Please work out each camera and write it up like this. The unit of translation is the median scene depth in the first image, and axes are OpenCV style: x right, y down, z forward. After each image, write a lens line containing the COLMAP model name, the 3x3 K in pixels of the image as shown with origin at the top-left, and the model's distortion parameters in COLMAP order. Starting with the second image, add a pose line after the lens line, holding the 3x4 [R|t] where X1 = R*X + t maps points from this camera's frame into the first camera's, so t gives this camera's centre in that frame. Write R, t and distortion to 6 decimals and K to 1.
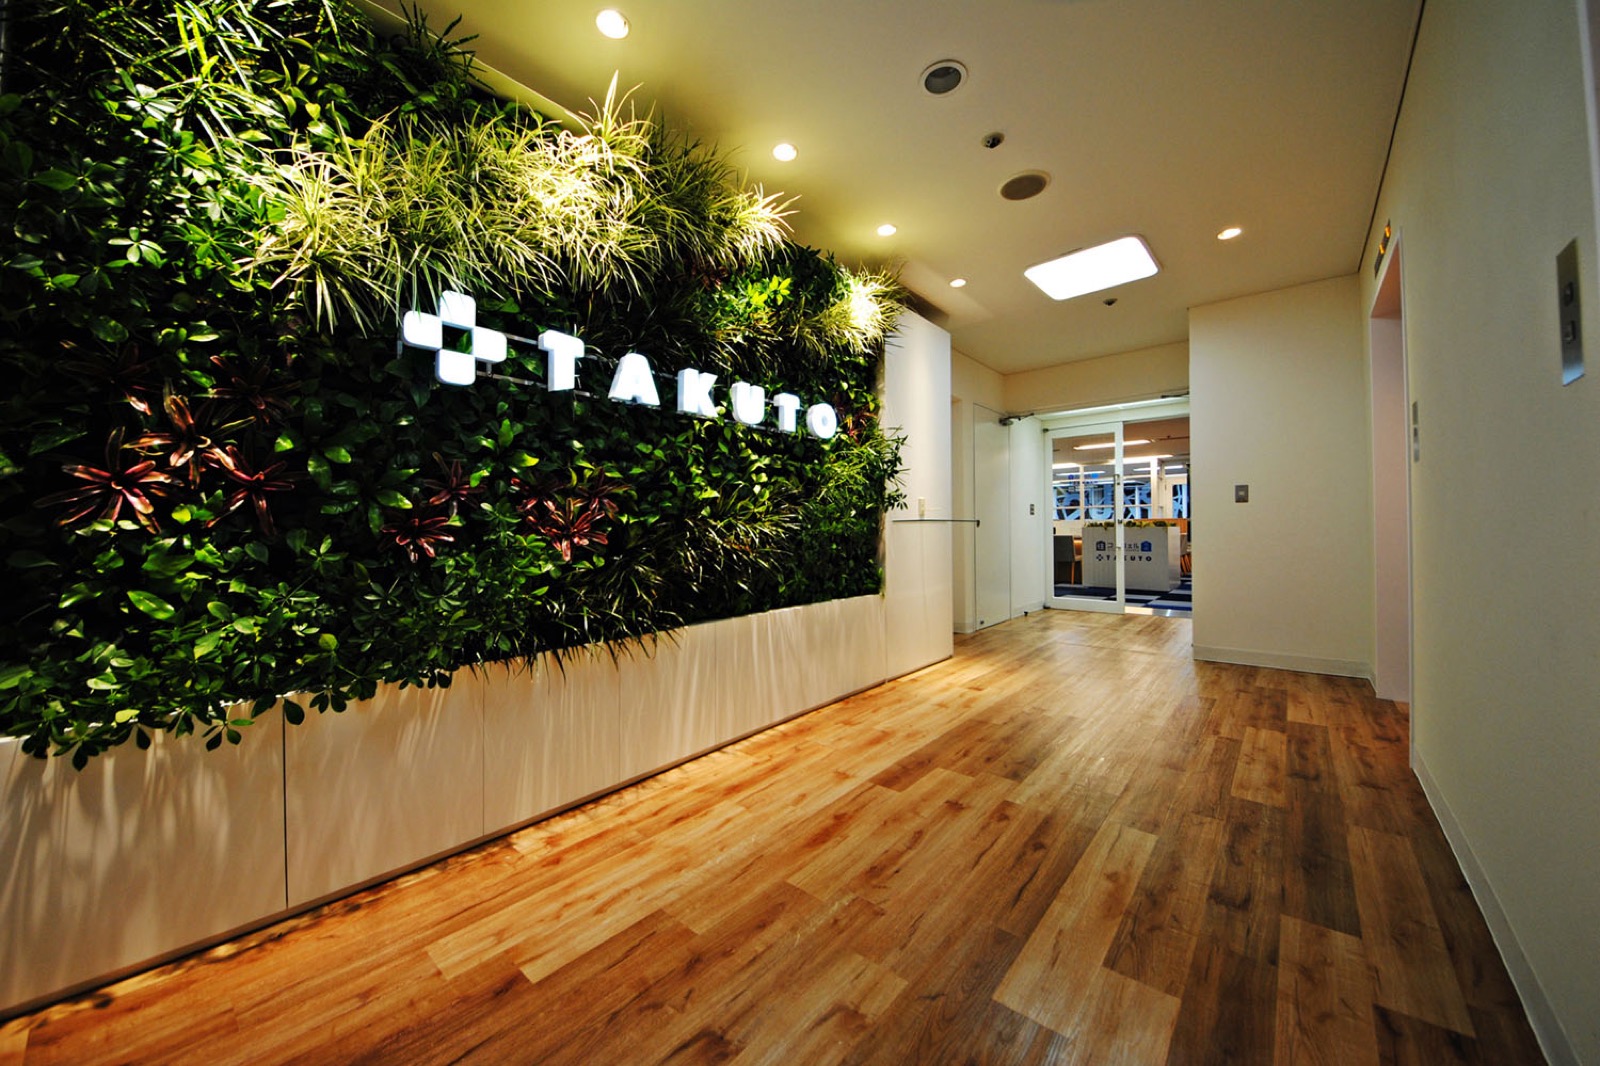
lens RADIAL K [[588.8, 0, 800.5], [0, 588.8, 527.2], [0, 0, 1]] dist [0.003005, -0.003176]
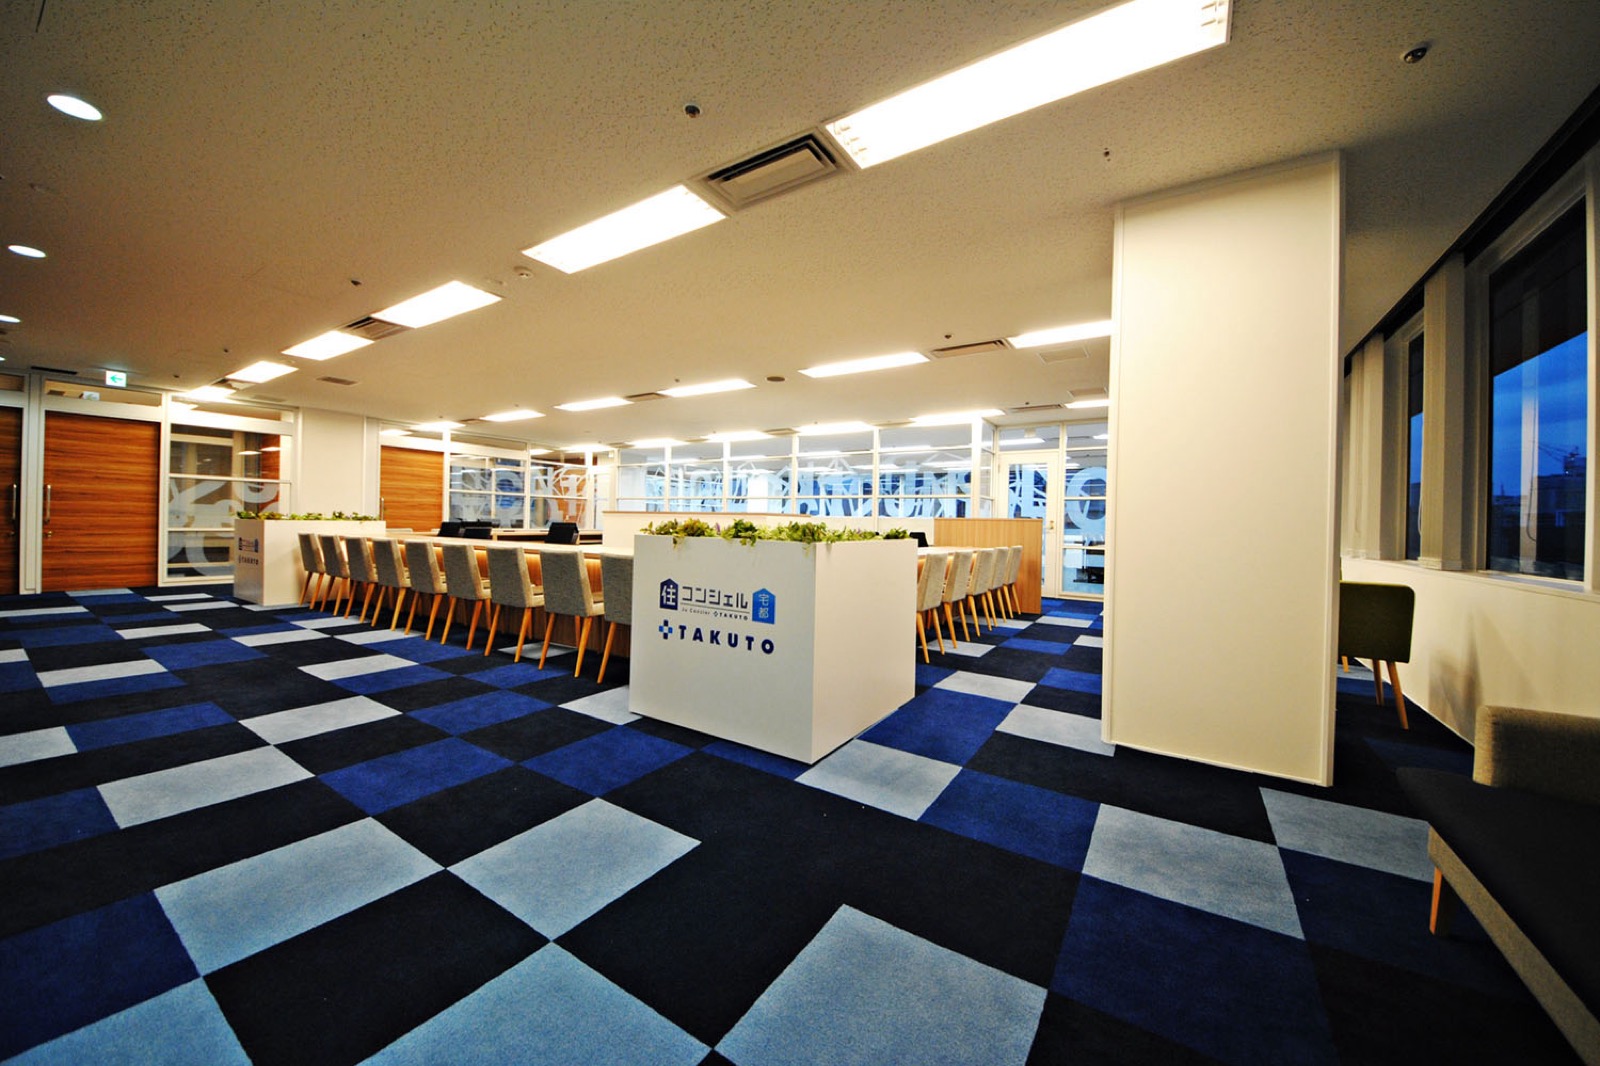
lens RADIAL K [[588.8, 0, 799.6], [0, 588.8, 511.3], [0, 0, 1]] dist [0.003005, -0.003176]
pose [[0.990955, 0.034663, 0.129640, 0.339154], [-0.033339, 0.999368, -0.012368, -0.008123], [-0.129986, 0.007934, 0.991484, 0.416940]]
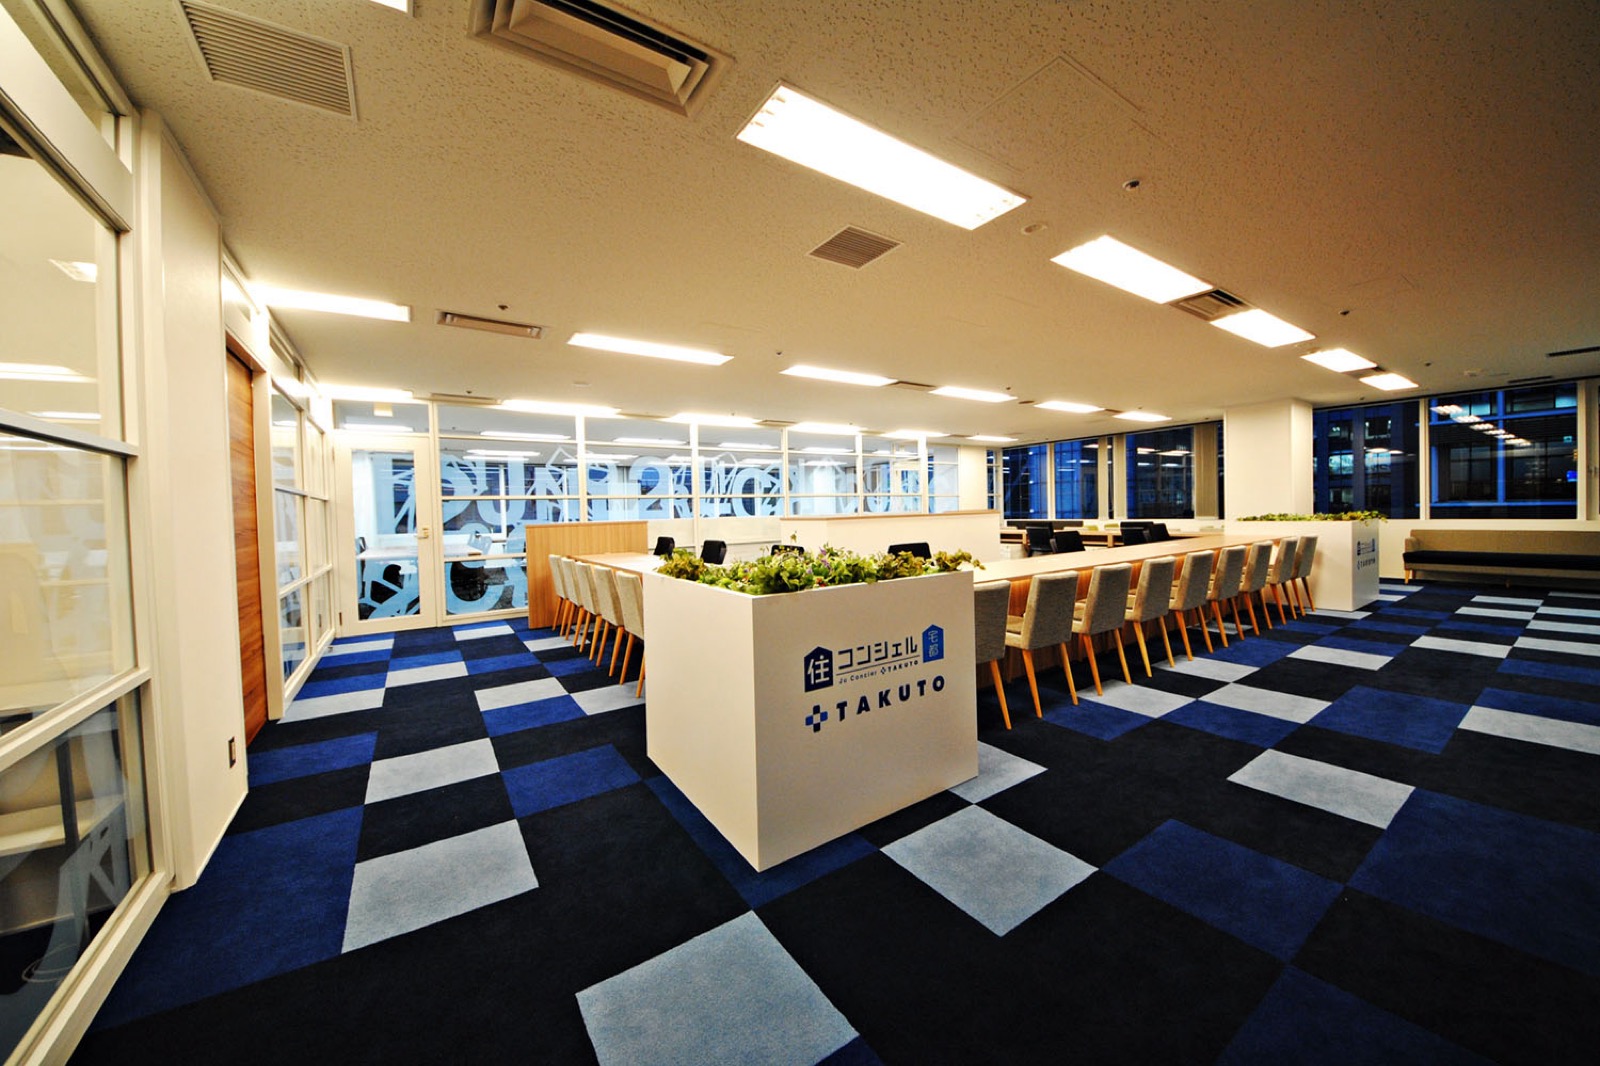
lens RADIAL K [[588.8, 0, 771.6], [0, 588.8, 564.5], [0, 0, 1]] dist [0.003005, -0.003176]
pose [[0.250513, -0.078458, 0.964929, 0.177457], [0.028828, 0.996873, 0.073571, -0.017175], [-0.967684, 0.009387, 0.251992, 0.603803]]
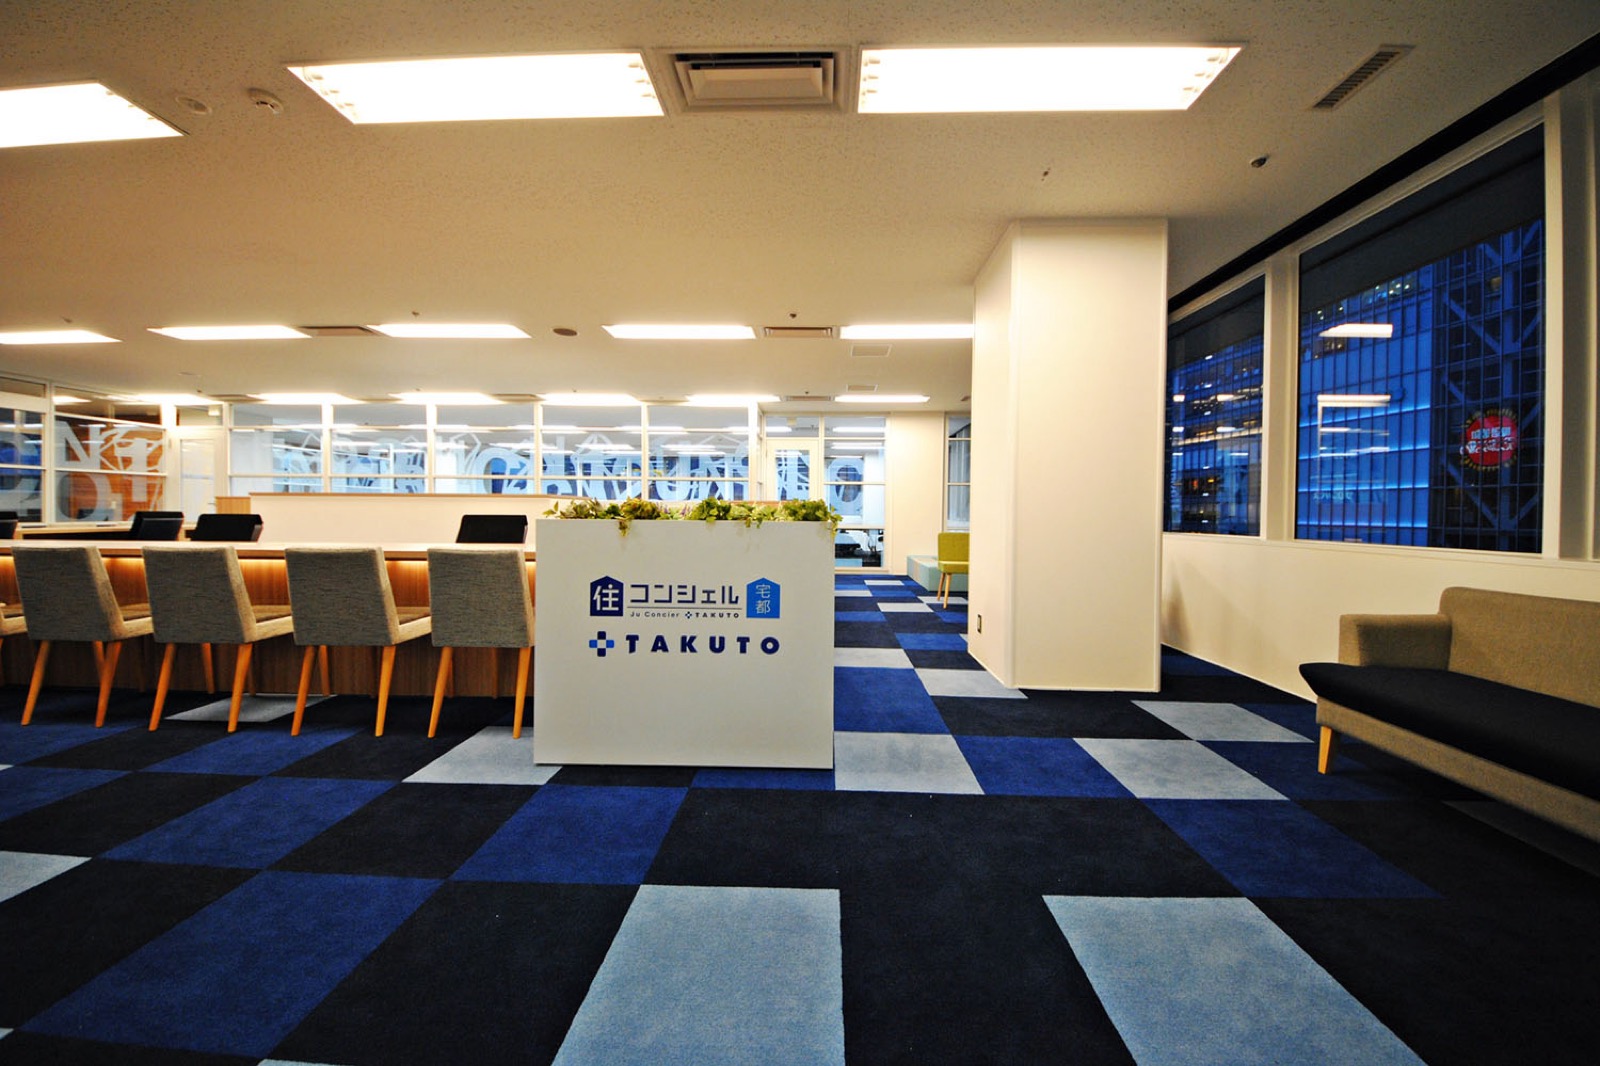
lens RADIAL K [[588.8, 0, 824.1], [0, 588.8, 514.2], [0, 0, 1]] dist [0.003005, -0.003176]
pose [[0.773859, 0.014282, 0.633197, 0.266036], [-0.019981, 0.999799, 0.001870, -0.003488], [-0.633043, -0.014099, 0.773988, 0.470632]]
